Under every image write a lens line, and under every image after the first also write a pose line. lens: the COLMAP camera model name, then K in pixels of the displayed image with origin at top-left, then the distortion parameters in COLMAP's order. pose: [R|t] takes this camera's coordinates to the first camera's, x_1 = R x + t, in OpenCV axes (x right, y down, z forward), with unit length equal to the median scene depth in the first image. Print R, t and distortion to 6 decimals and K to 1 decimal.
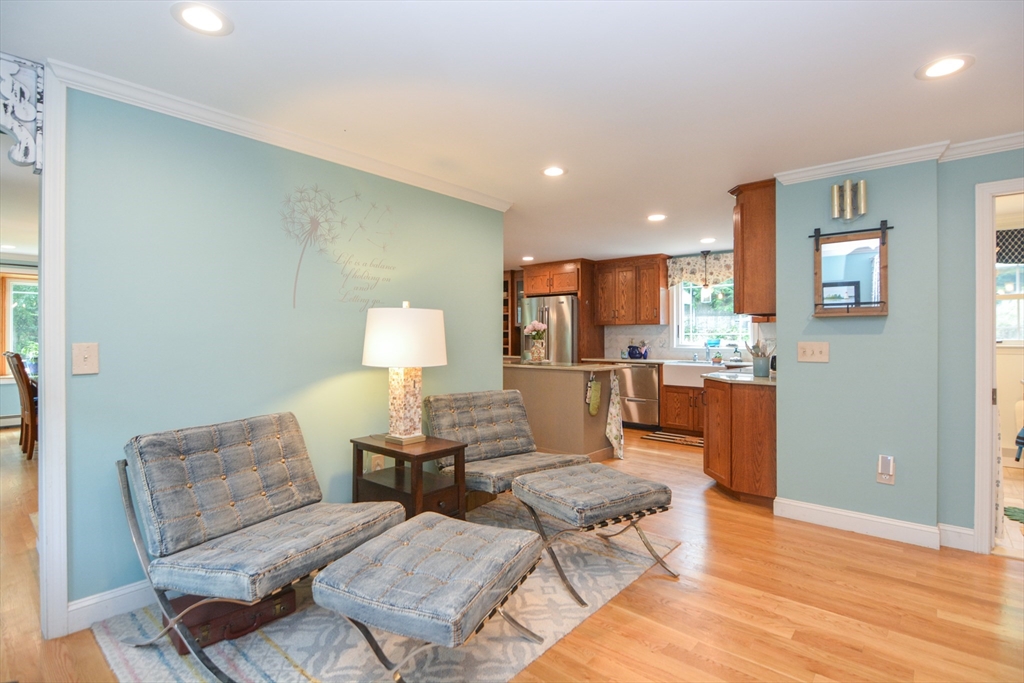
lens RADIAL K [[490.5, 0, 511.1], [0, 490.5, 339.0], [0, 0, 1]] dist [0.000879, -0.010017]
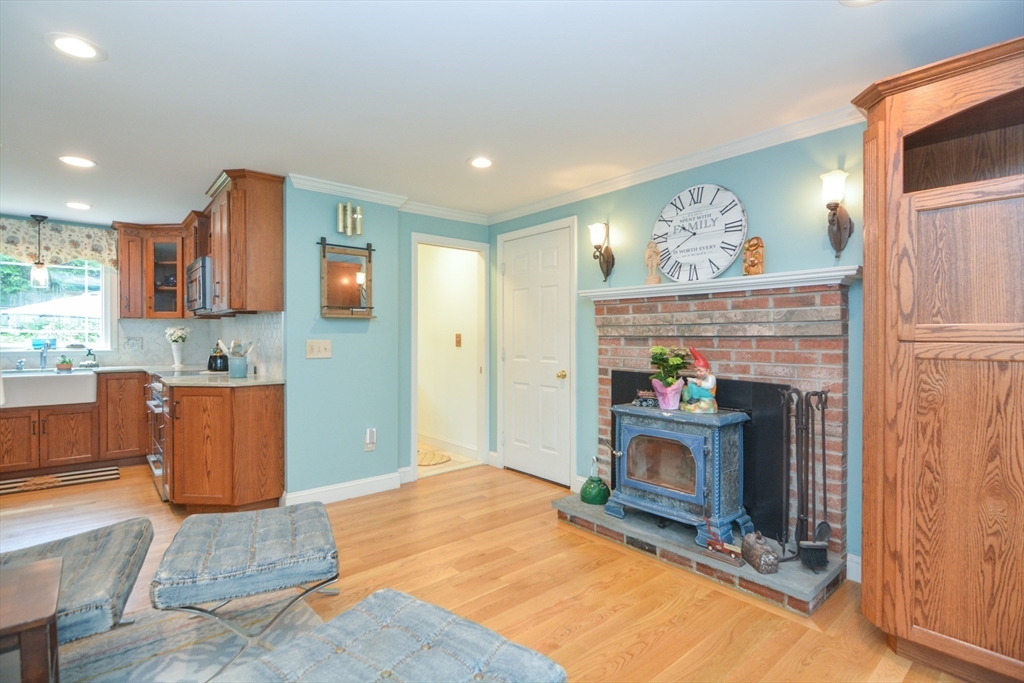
lens RADIAL K [[490.5, 0, 511.1], [0, 490.5, 339.0], [0, 0, 1]] dist [0.000879, -0.010017]
pose [[0.147867, -0.004566, 0.988997, -0.210077], [0.003917, 0.999984, 0.004031, 0.000792], [-0.988999, 0.003278, 0.147883, 0.214518]]
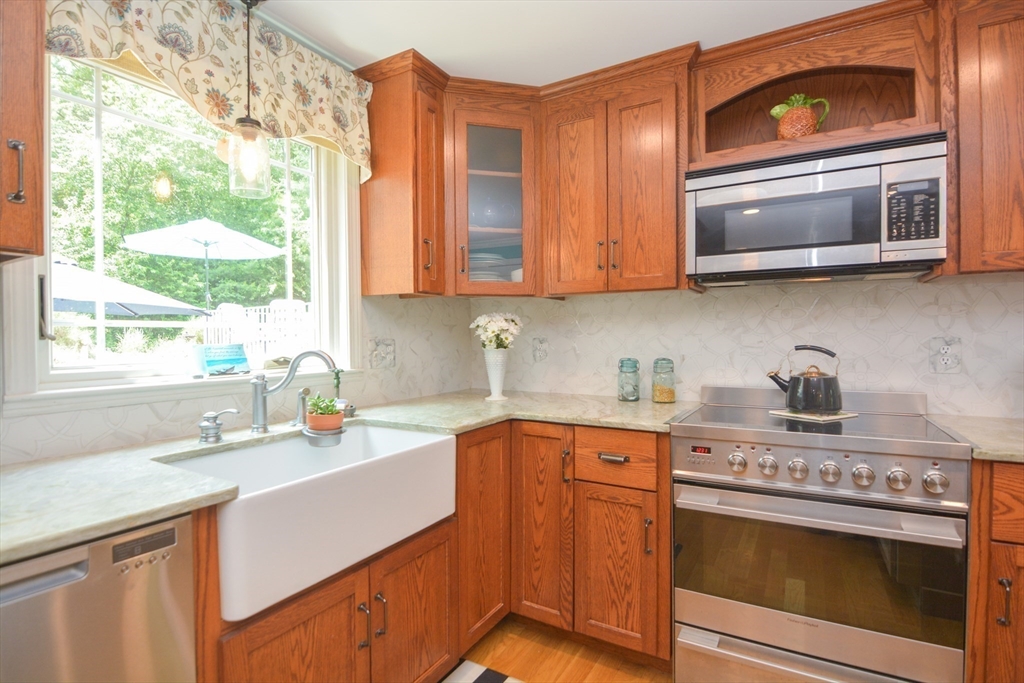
lens RADIAL K [[494.7, 0, 512.0], [0, 494.7, 341.5], [0, 0, 1]] dist [-0.001262, -0.013769]
pose [[-0.183899, -0.010812, 0.982886, 0.131340], [0.013712, 0.999814, 0.013564, -0.002802], [-0.982849, 0.015972, -0.183717, 0.934104]]
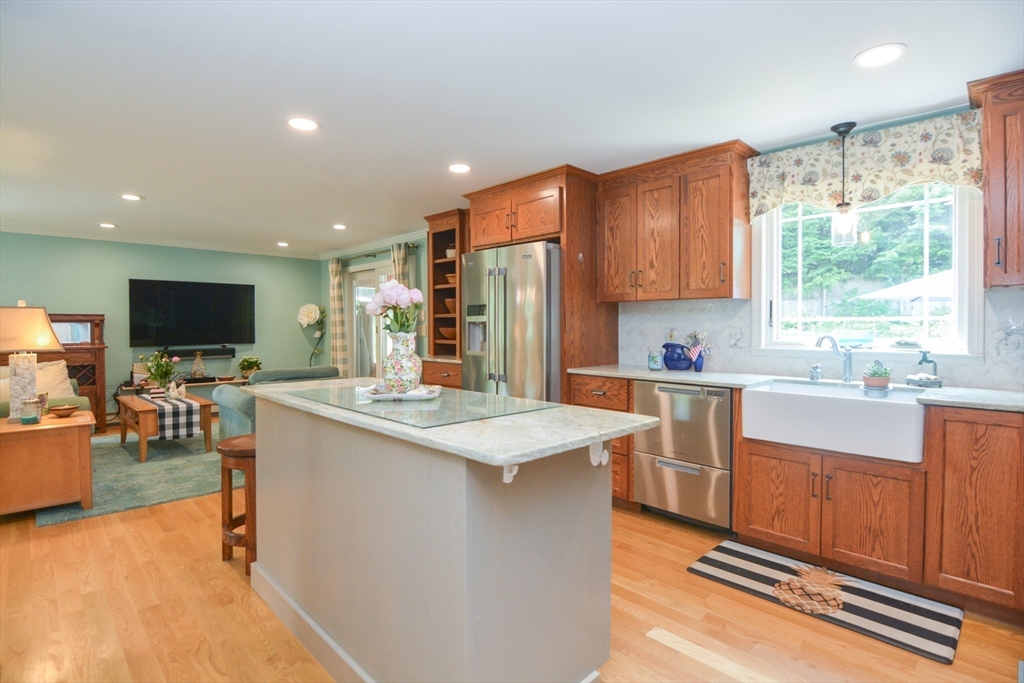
lens RADIAL K [[502.9, 0, 511.1], [0, 502.9, 335.7], [0, 0, 1]] dist [-0.024114, -0.000447]
pose [[0.996851, 0.002244, -0.079270, 0.143028], [-0.001122, 0.999899, 0.014191, -0.001003], [0.079293, -0.014058, 0.996752, 0.550065]]
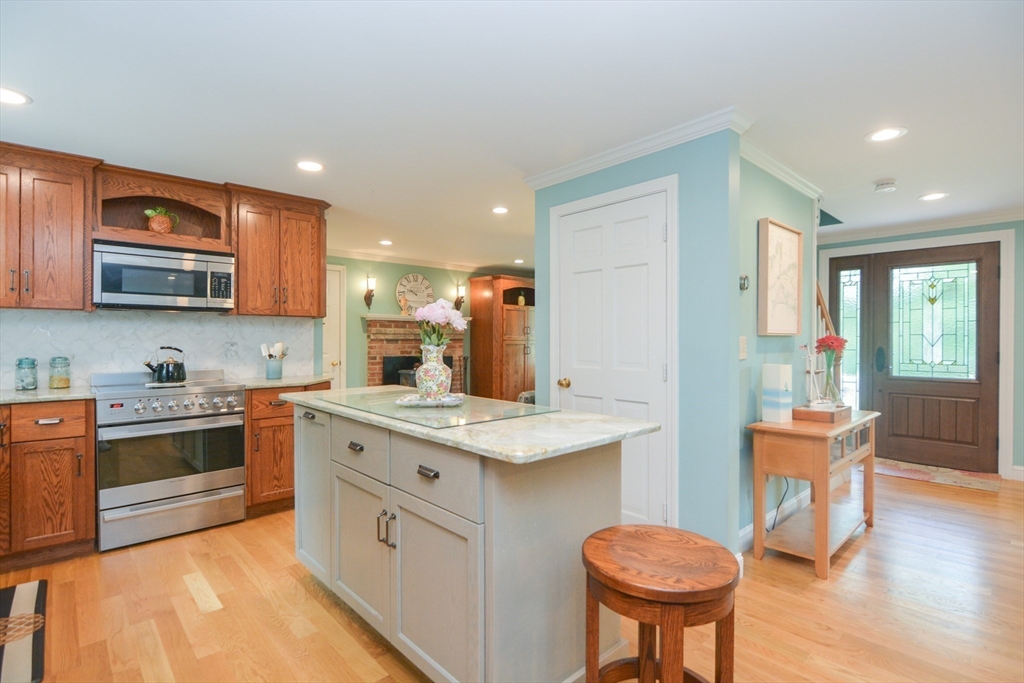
lens RADIAL K [[499.3, 0, 512.0], [0, 499.3, 341.5], [0, 0, 1]] dist [-0.007615, -0.001058]
pose [[-0.994549, -0.001726, 0.104259, -0.041259], [-0.000695, 0.999950, 0.009931, -0.005274], [-0.104271, 0.009804, -0.994501, 1.204530]]
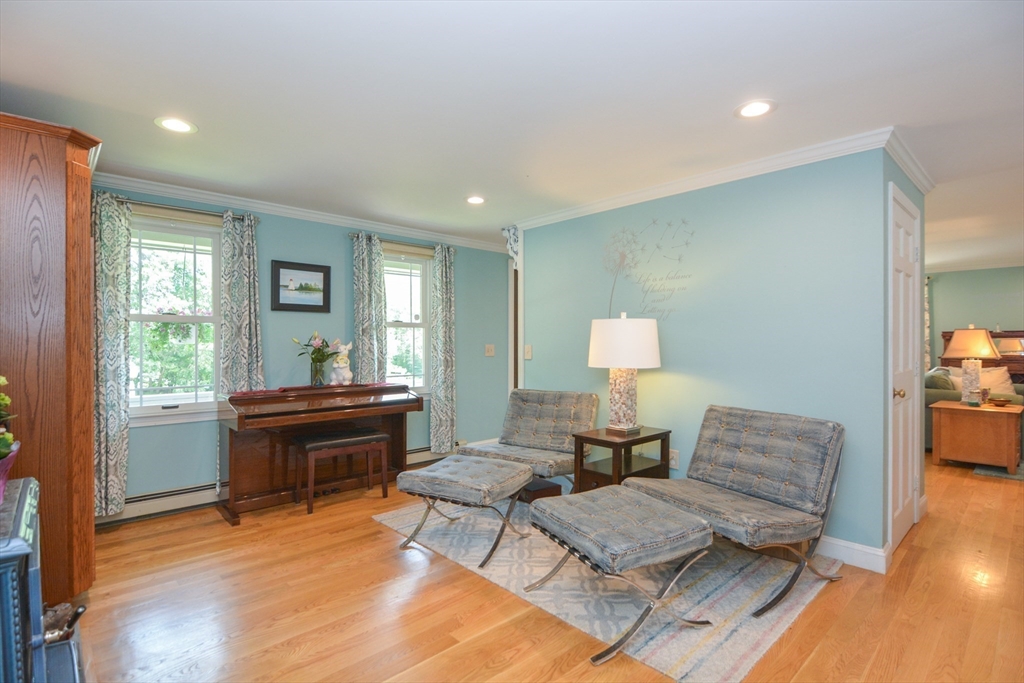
lens RADIAL K [[499.3, 0, 512.0], [0, 499.3, 341.5], [0, 0, 1]] dist [-0.007615, -0.001058]
pose [[-0.102161, 0.003807, -0.994761, 0.442588], [-0.002009, 0.999990, 0.004034, -0.005051], [0.994766, 0.002411, -0.102153, 0.380976]]
